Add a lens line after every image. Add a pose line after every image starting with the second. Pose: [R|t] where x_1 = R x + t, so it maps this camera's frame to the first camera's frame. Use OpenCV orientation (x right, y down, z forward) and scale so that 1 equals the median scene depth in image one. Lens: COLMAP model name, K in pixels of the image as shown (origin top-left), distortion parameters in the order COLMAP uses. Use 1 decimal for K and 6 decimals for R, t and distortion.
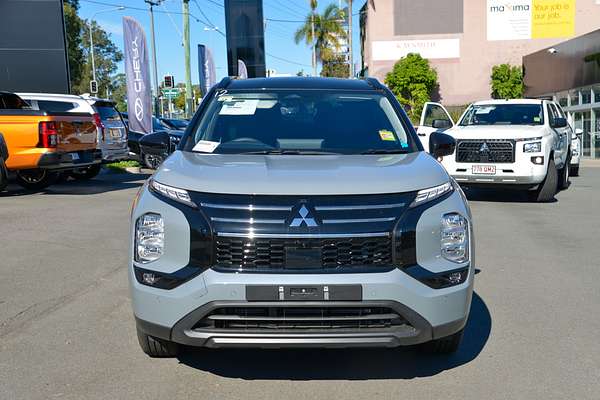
lens RADIAL K [[808.3, 0, 293.6], [0, 808.3, 214.9], [0, 0, 1]] dist [0.197776, 0.000000]
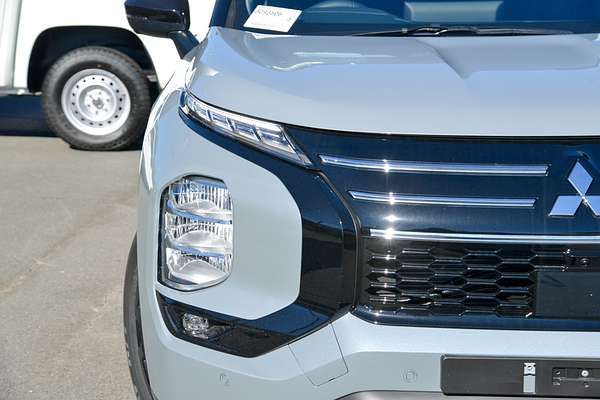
lens RADIAL K [[1121.1, 0, 300.0], [0, 1121.1, 199.9], [0, 0, 1]] dist [0.437054, 0.000000]
pose [[0.999552, -0.001721, 0.029865, -0.136297], [-0.000610, 0.996963, 0.077872, -0.035881], [-0.029908, -0.077855, 0.996516, 0.388214]]
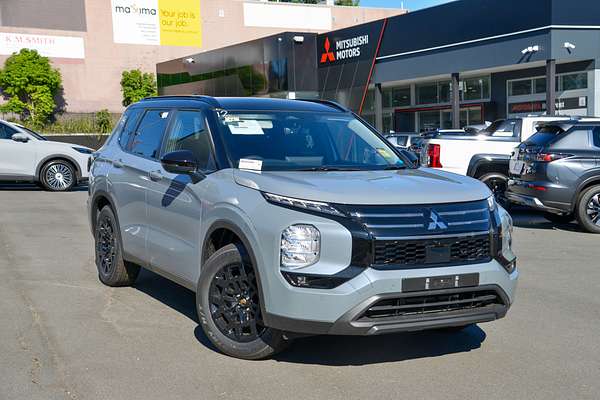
lens RADIAL K [[930.3, 0, 300.4], [0, 930.3, 205.6], [0, 0, 1]] dist [0.336611, 0.000000]
pose [[0.879362, -0.029313, 0.475251, -0.782506], [0.044695, 0.998778, -0.021096, -0.000195], [-0.474052, 0.039793, 0.879597, -0.151132]]
